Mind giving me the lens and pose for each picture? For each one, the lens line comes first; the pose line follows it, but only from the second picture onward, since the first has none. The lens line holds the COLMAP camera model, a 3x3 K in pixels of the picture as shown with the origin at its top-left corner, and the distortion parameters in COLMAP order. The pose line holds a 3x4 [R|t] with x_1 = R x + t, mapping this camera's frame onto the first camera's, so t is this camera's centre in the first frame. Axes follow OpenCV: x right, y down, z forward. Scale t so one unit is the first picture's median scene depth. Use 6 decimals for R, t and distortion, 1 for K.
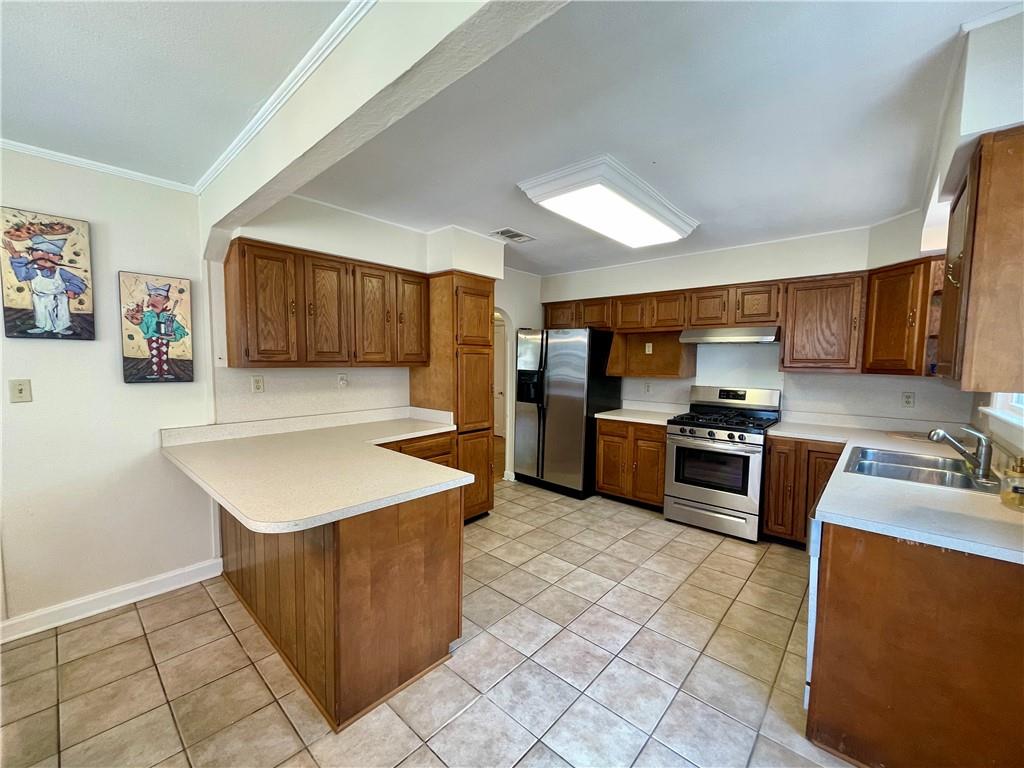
lens RADIAL K [[413.5, 0, 514.1], [0, 413.5, 389.7], [0, 0, 1]] dist [-0.006799, 0.004899]
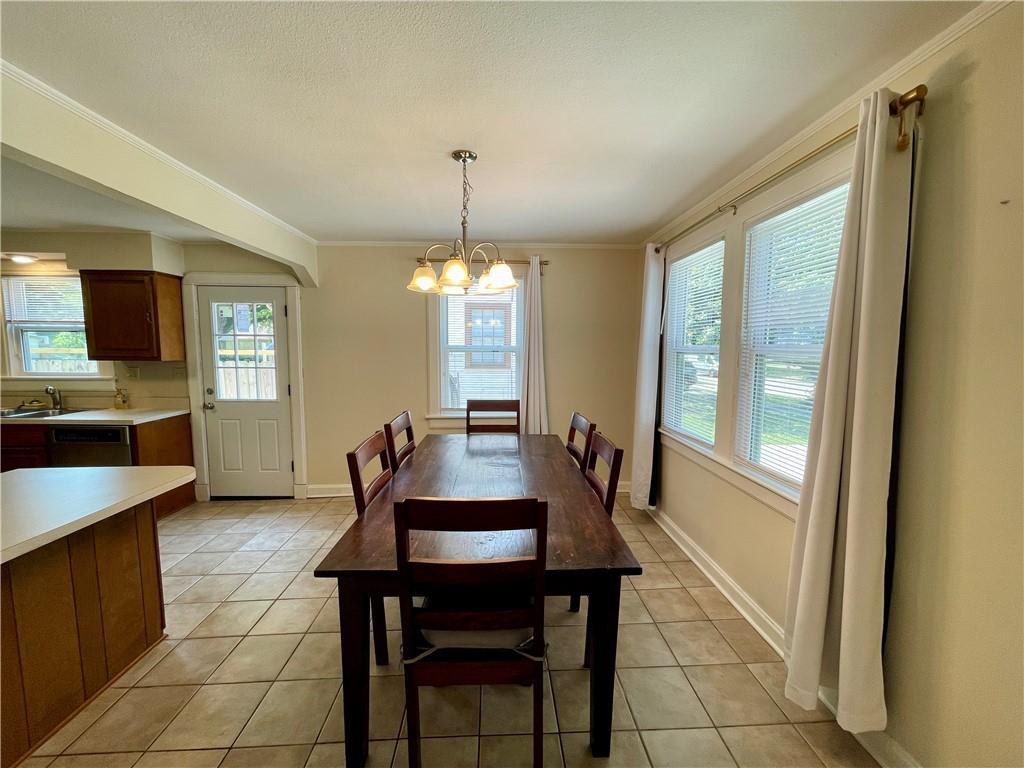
lens RADIAL K [[411.1, 0, 513.8], [0, 411.1, 388.9], [0, 0, 1]] dist [-0.001559, -0.000136]
pose [[-0.702824, -0.088447, 0.705844, -0.970263], [0.036857, 0.986380, 0.160299, -0.063566], [-0.710408, 0.138677, -0.689992, 0.469241]]
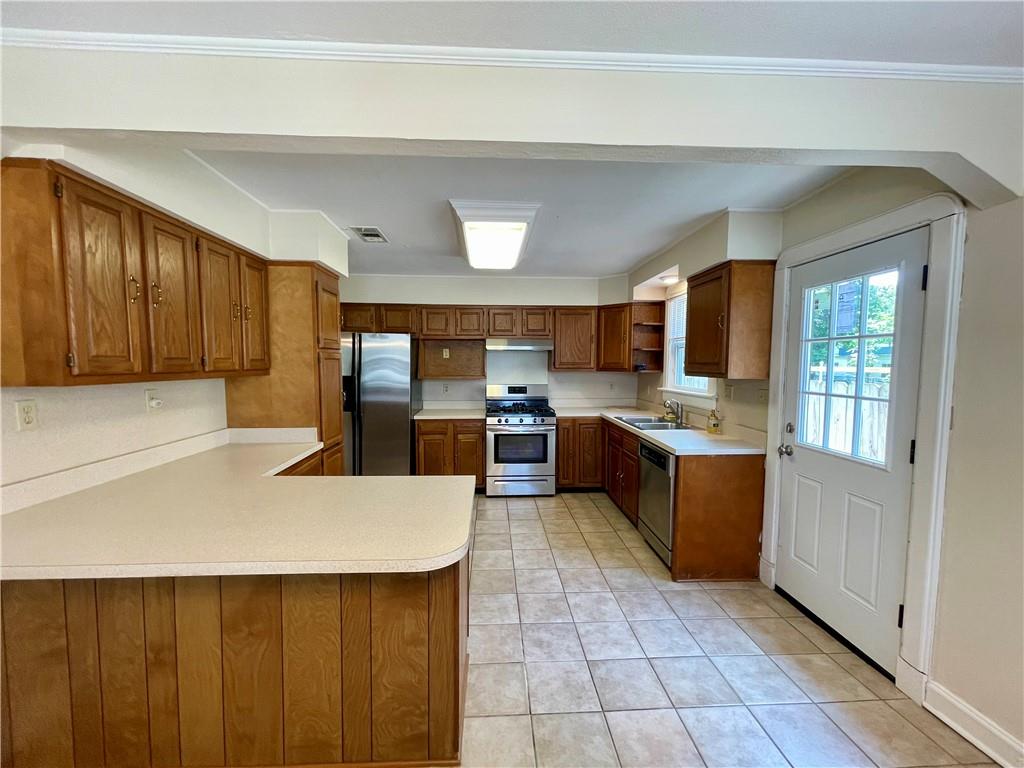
lens RADIAL K [[411.1, 0, 513.8], [0, 411.1, 388.9], [0, 0, 1]] dist [-0.001559, -0.000136]
pose [[0.710476, -0.052609, 0.701752, -0.440353], [0.056639, 0.998241, 0.017492, -0.016556], [-0.701439, 0.027319, 0.712206, 0.101890]]
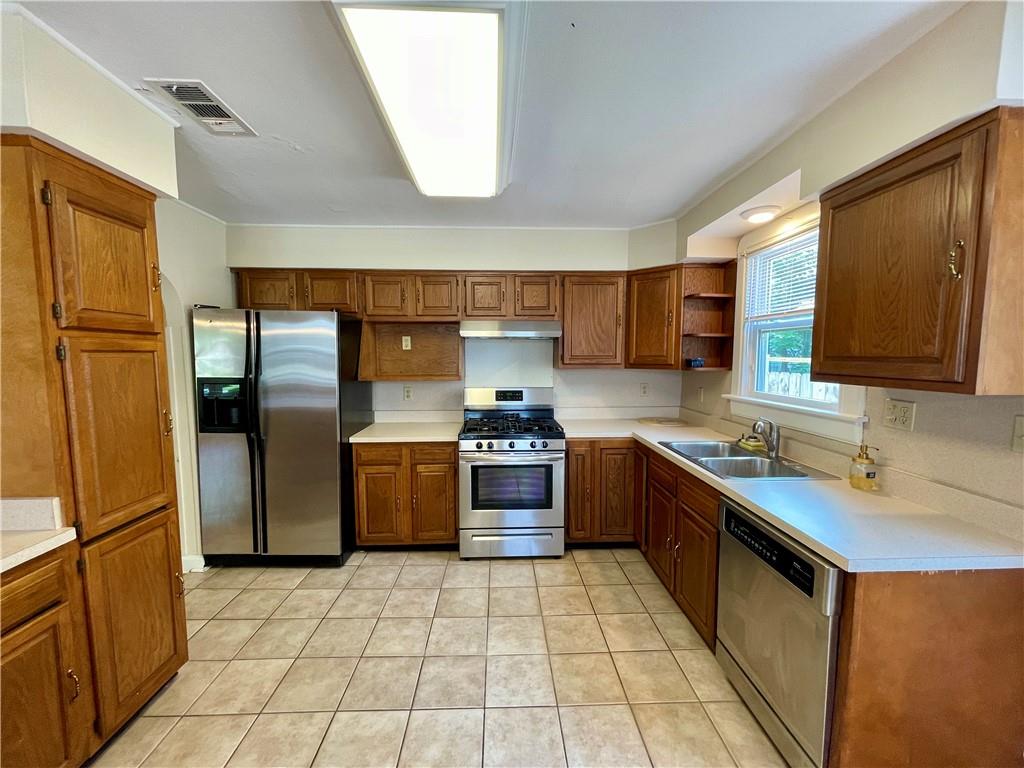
lens RADIAL K [[413.5, 0, 514.1], [0, 413.5, 389.7], [0, 0, 1]] dist [-0.006799, 0.004899]
pose [[0.720011, -0.067960, 0.690627, -0.097027], [0.058617, 0.997593, 0.037055, -0.037865], [-0.691483, 0.013803, 0.722261, 0.391833]]
